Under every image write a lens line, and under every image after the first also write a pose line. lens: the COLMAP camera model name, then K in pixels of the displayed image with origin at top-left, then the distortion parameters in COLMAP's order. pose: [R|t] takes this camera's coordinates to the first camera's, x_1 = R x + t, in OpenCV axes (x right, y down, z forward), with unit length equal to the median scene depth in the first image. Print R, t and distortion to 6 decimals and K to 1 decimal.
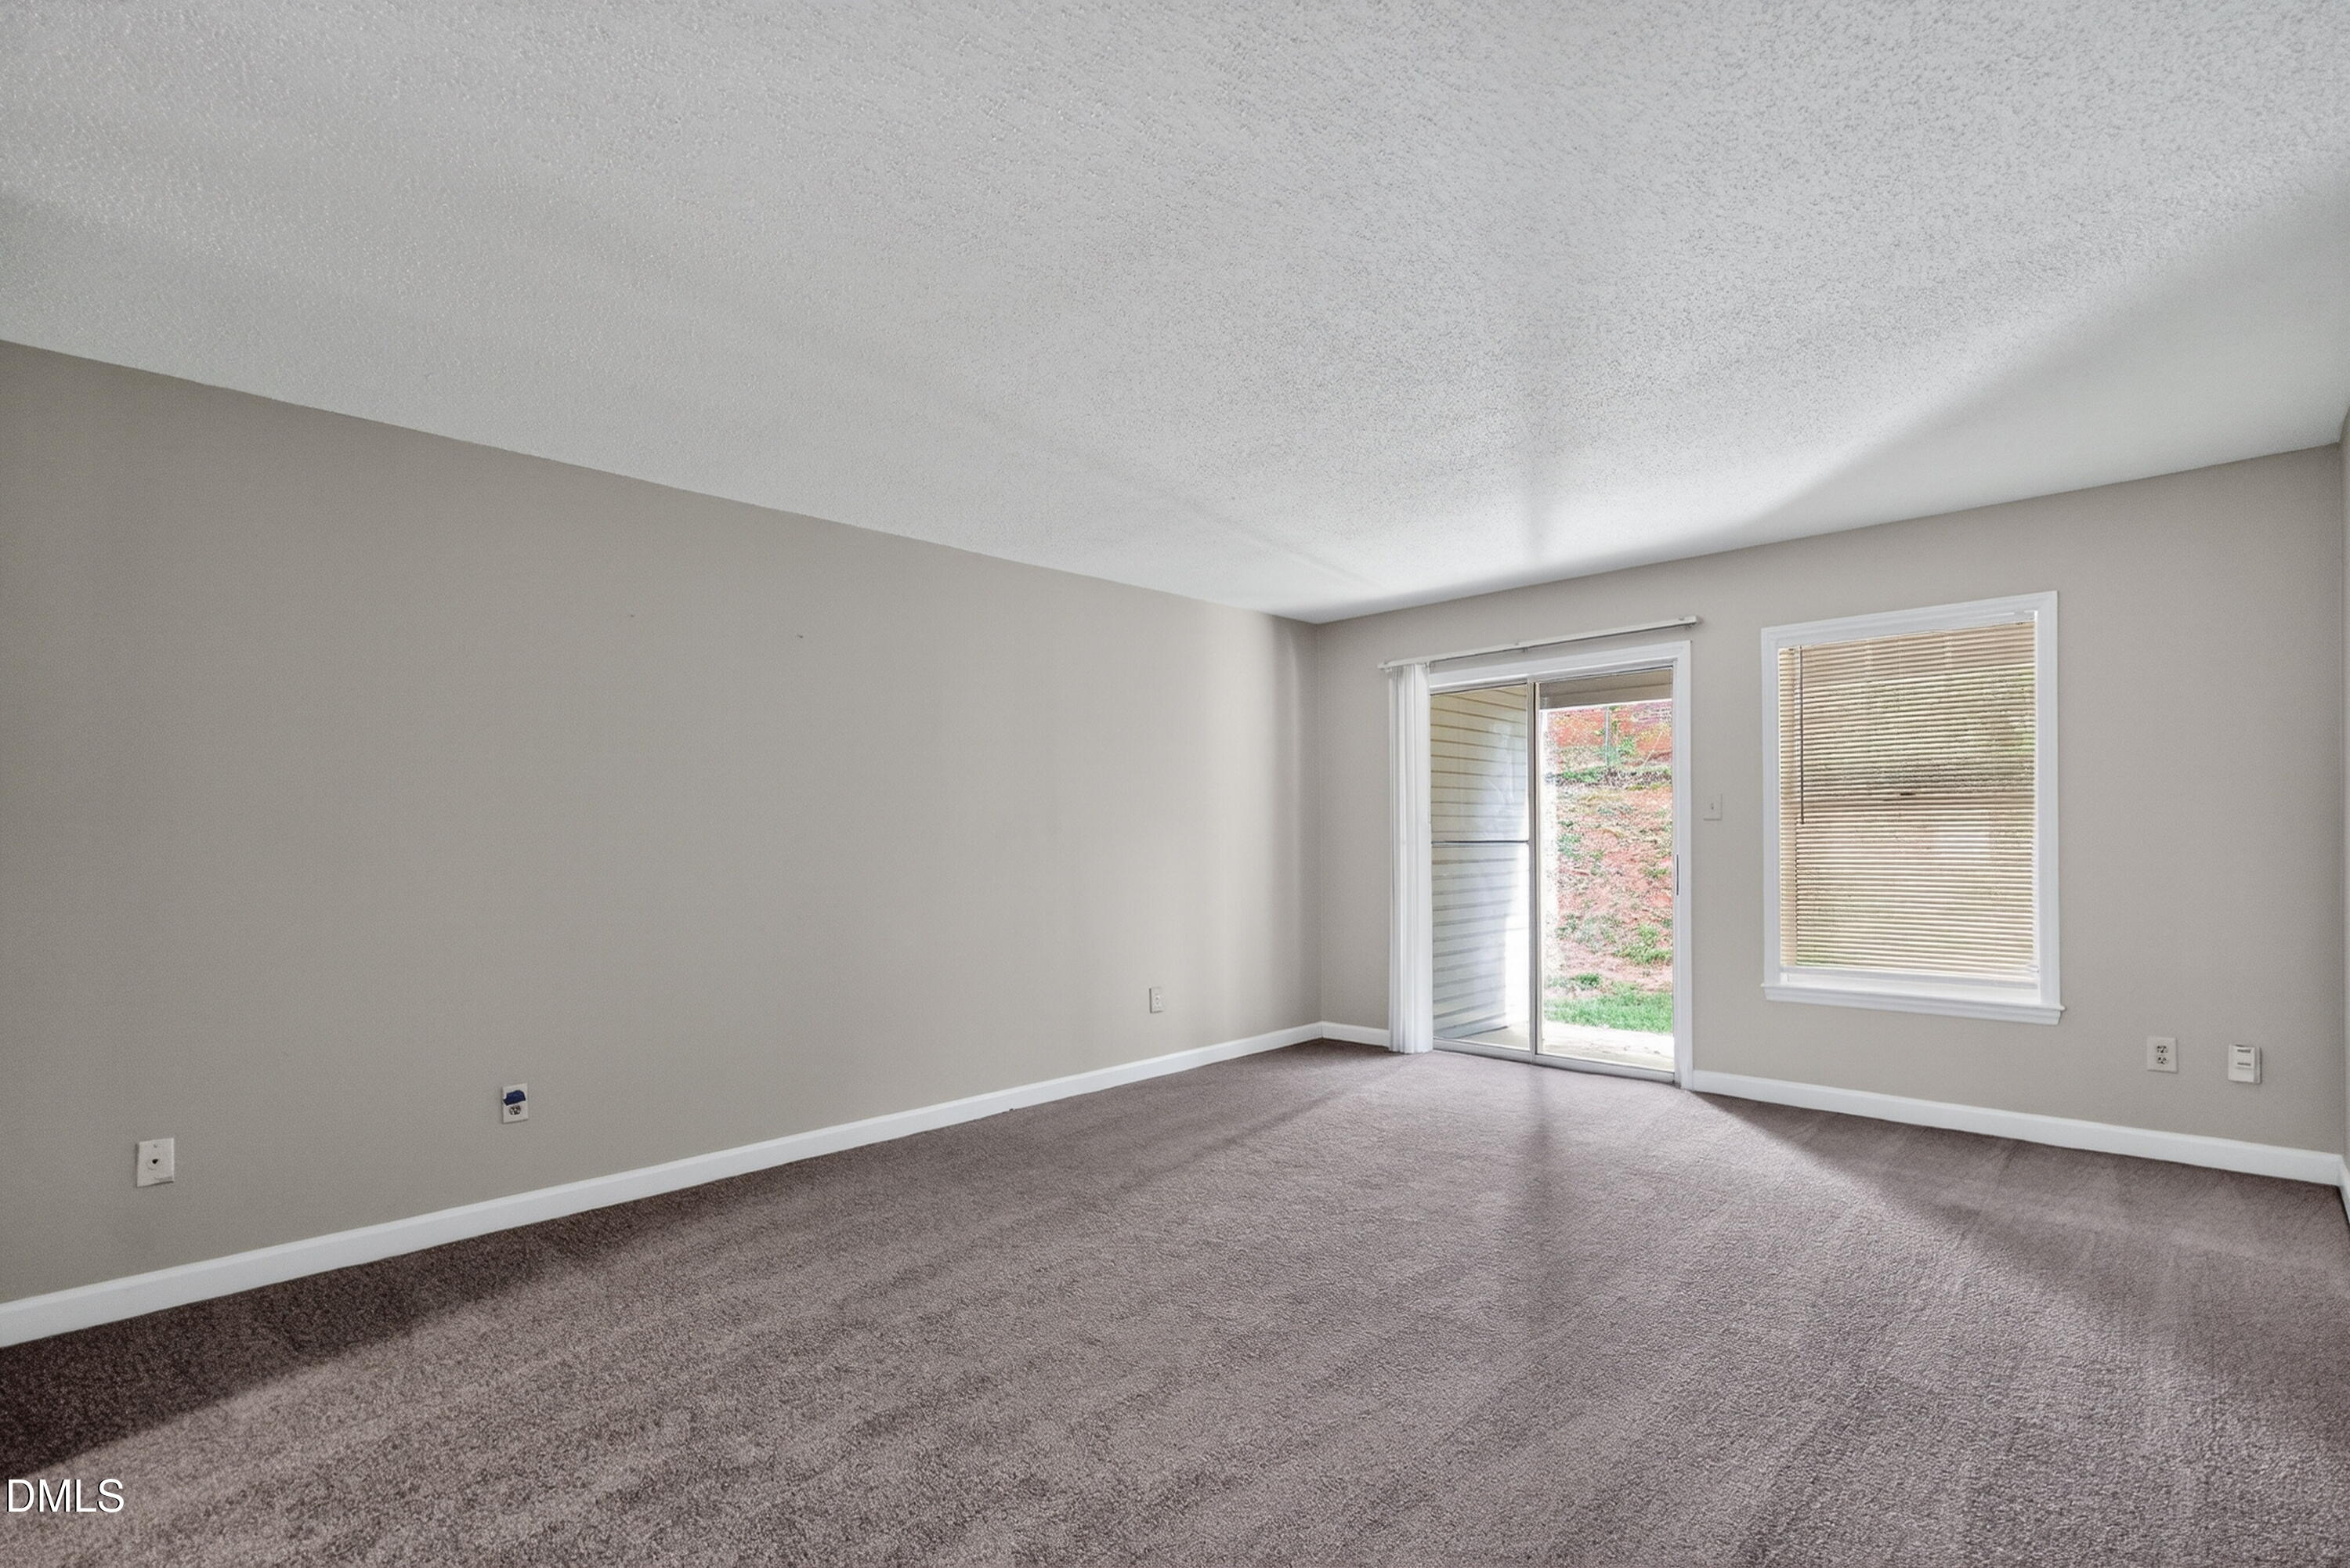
lens RADIAL K [[1117.2, 0, 1134.9], [0, 1117.2, 853.6], [0, 0, 1]] dist [-0.007214, -0.001230]
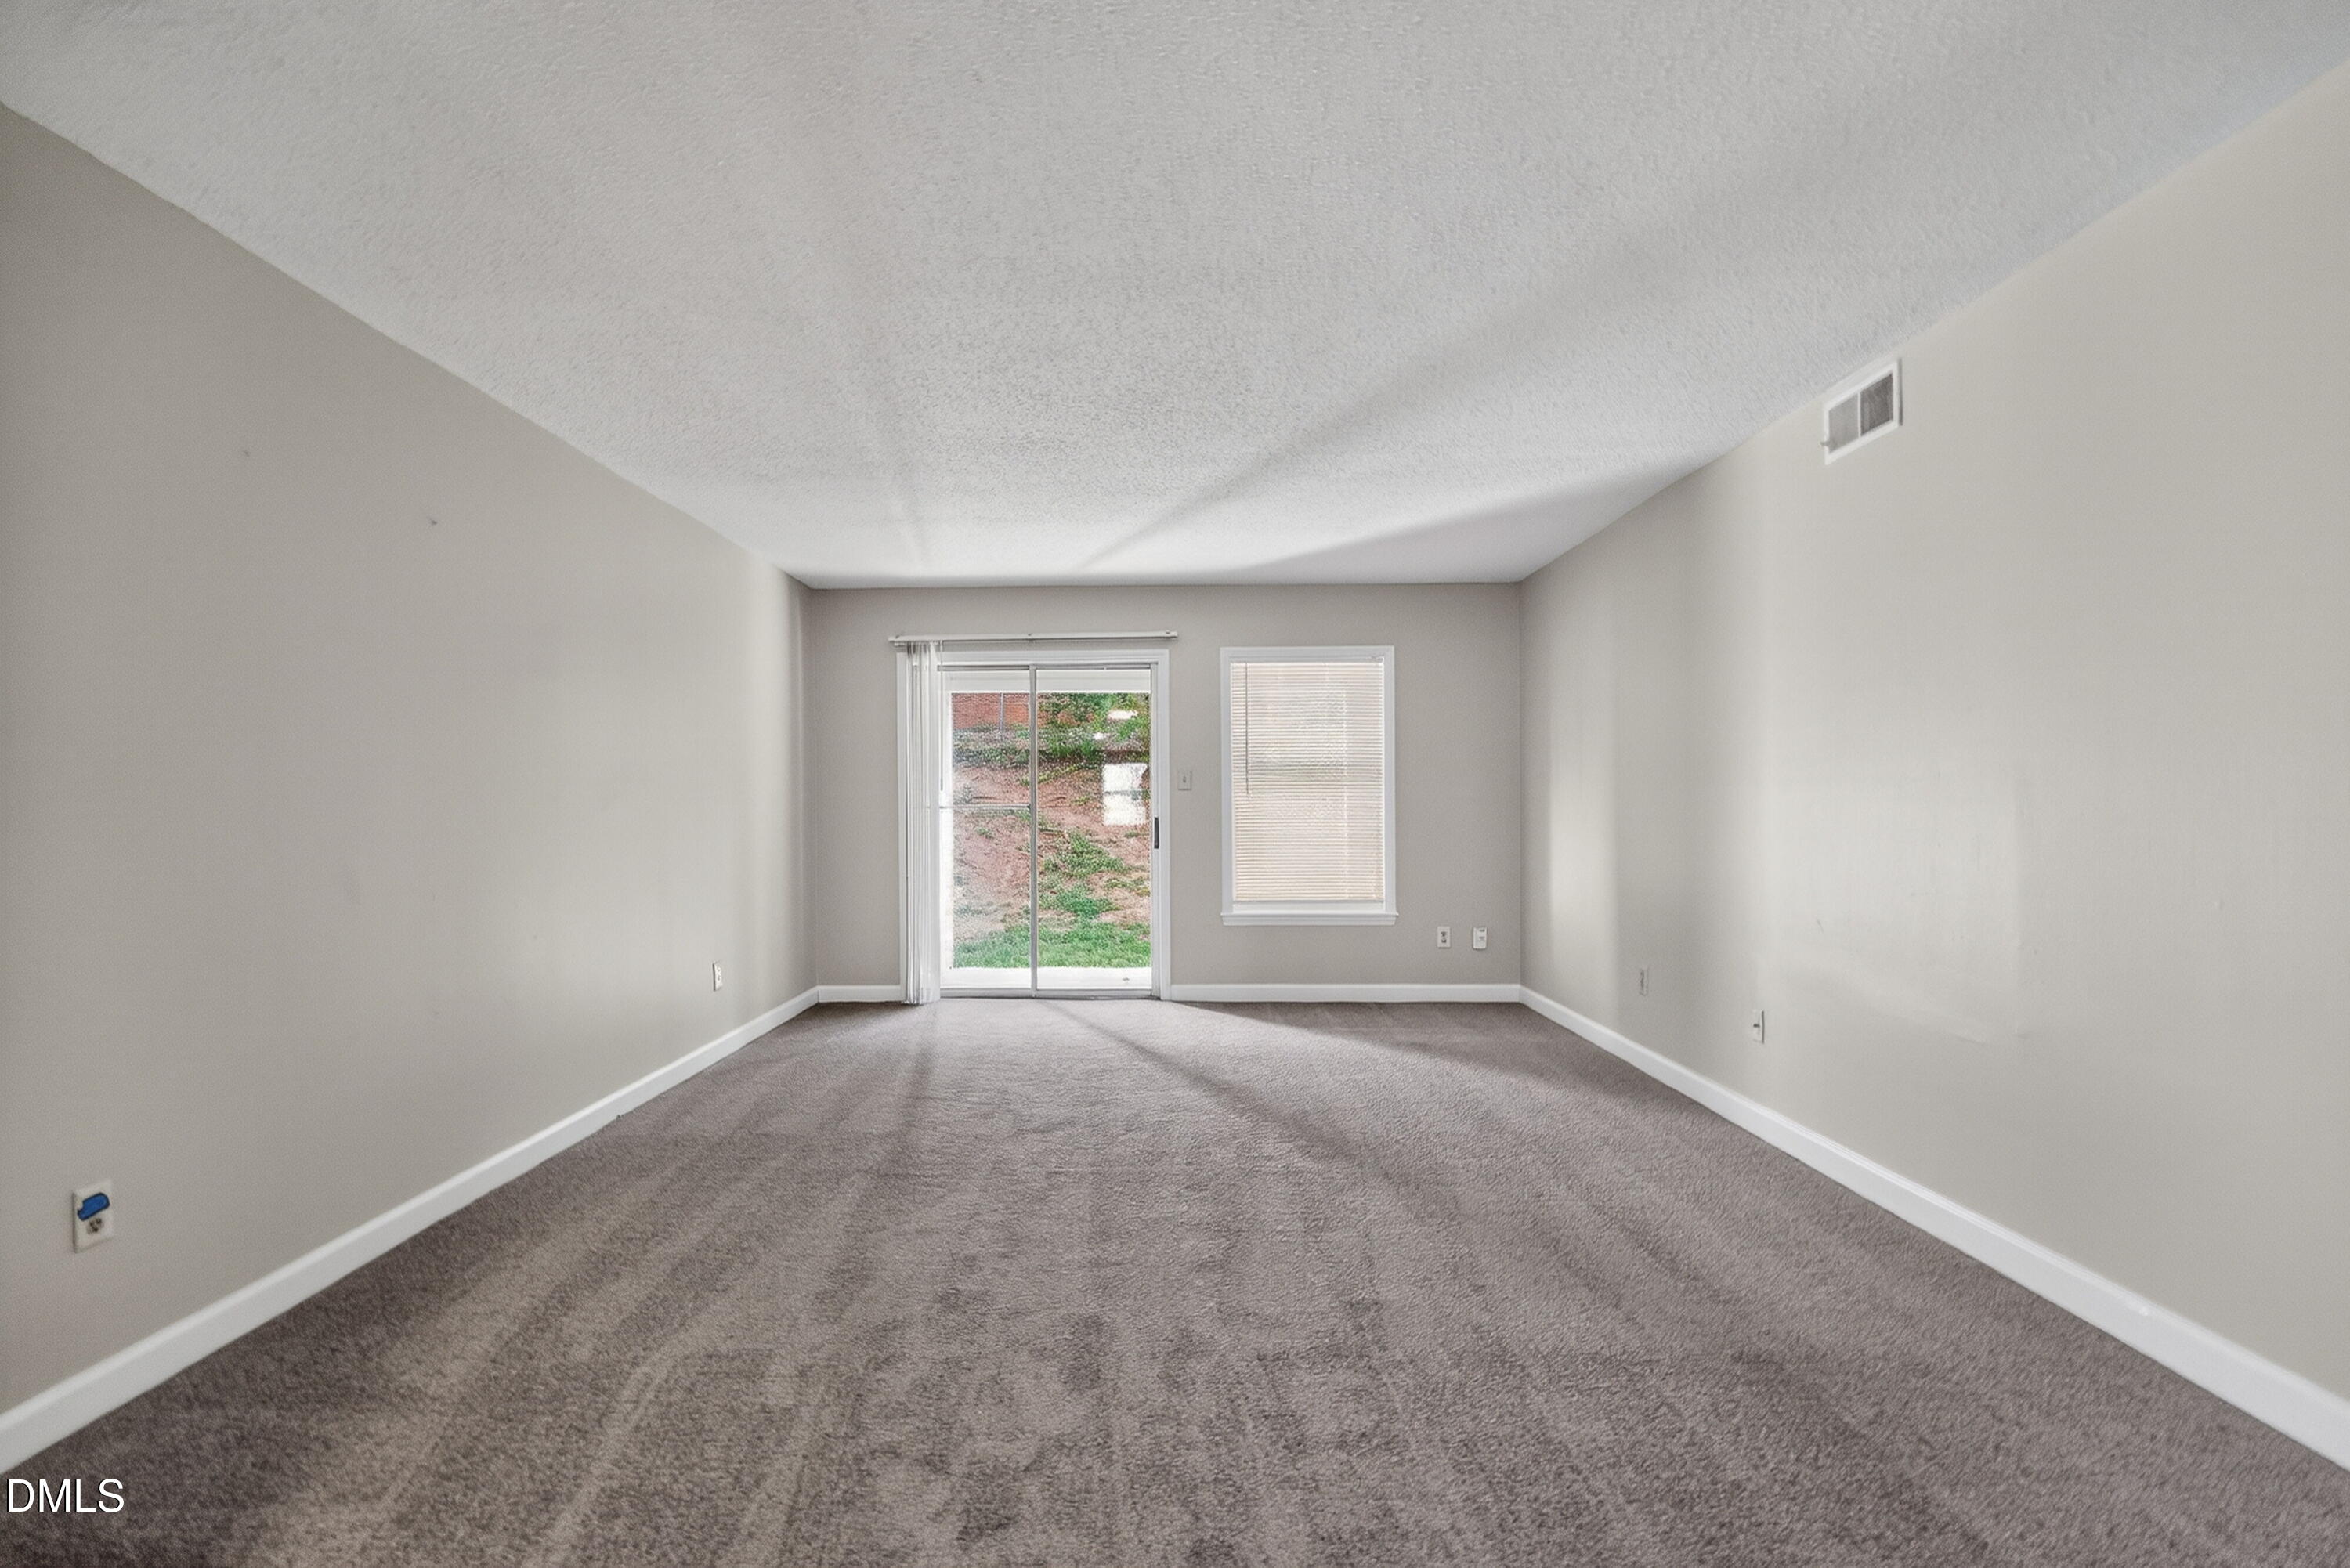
lens RADIAL K [[1081.1, 0, 1168.7], [0, 1081.1, 819.6], [0, 0, 1]] dist [-0.019720, 0.000031]
pose [[0.714776, -0.002548, 0.699349, -0.445253], [0.006346, 0.999976, -0.002842, 0.009032], [-0.699325, 0.006469, 0.714775, 0.137032]]
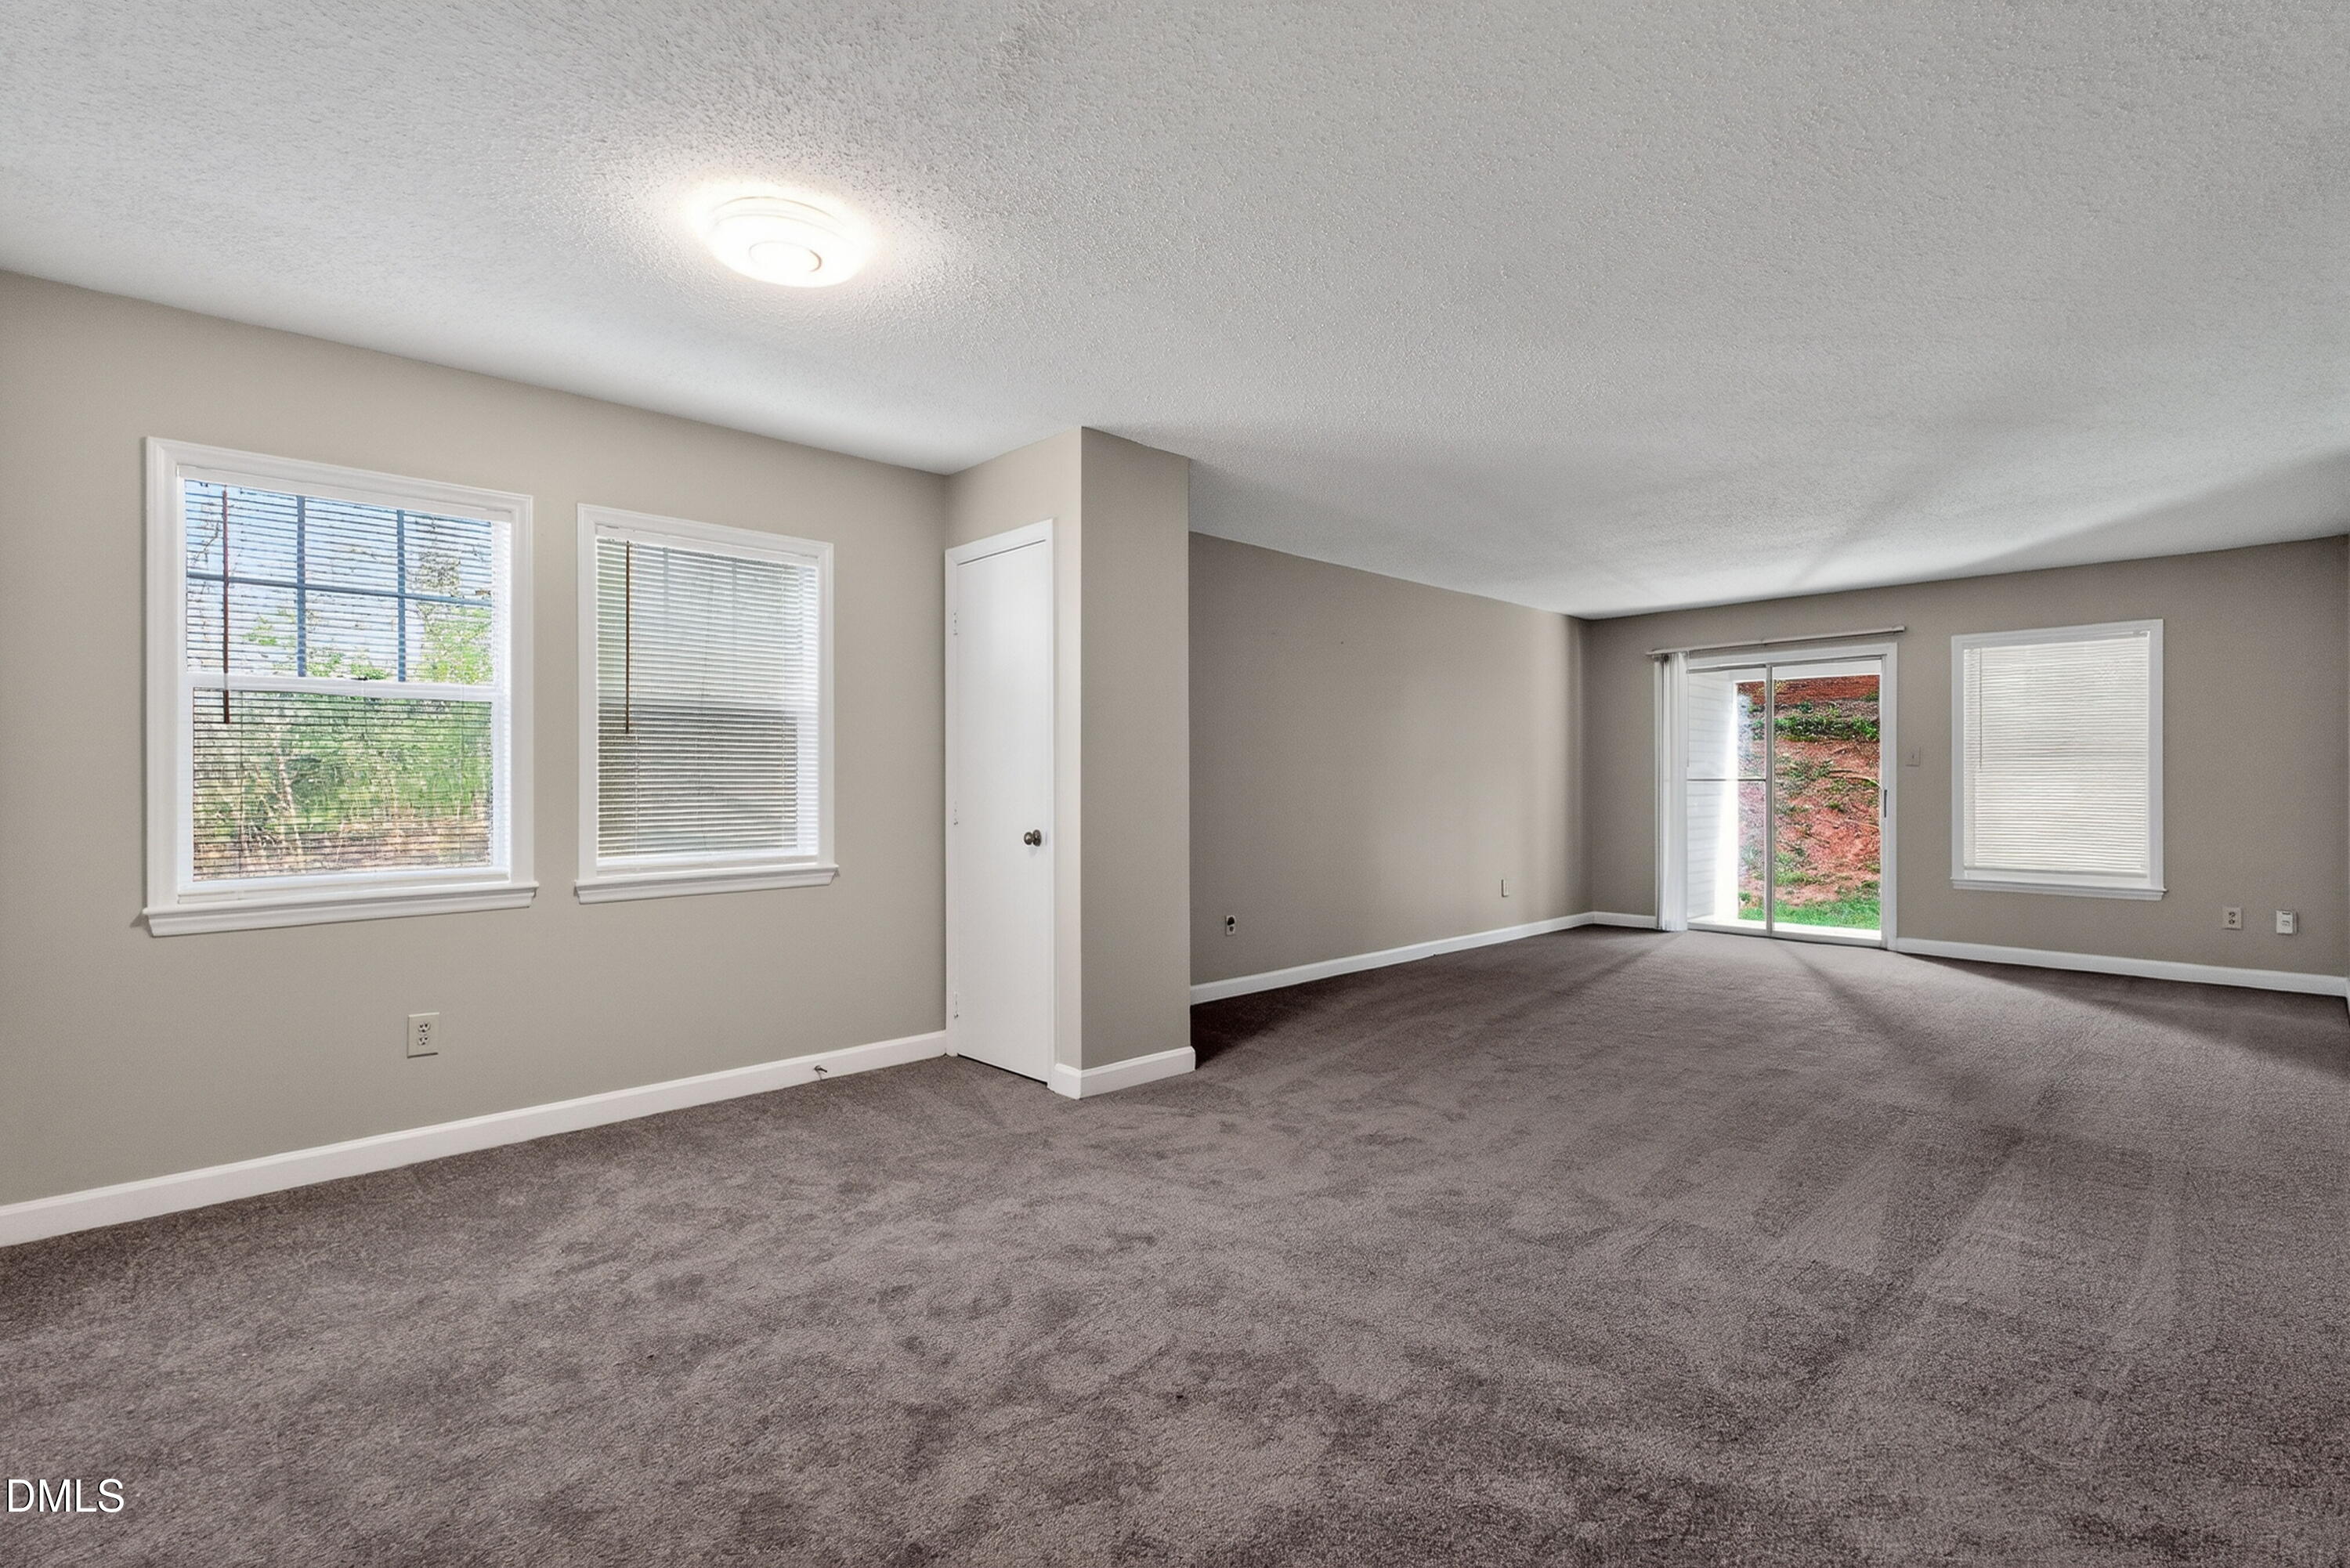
lens RADIAL K [[1083.5, 0, 1175.0], [0, 1083.5, 784.0], [0, 0, 1]] dist [-0.001338, -0.000437]
pose [[0.999848, 0.009166, -0.014819, -0.508913], [-0.009314, 0.999907, -0.009942, 0.019933], [0.014727, 0.010078, 0.999841, -0.513935]]
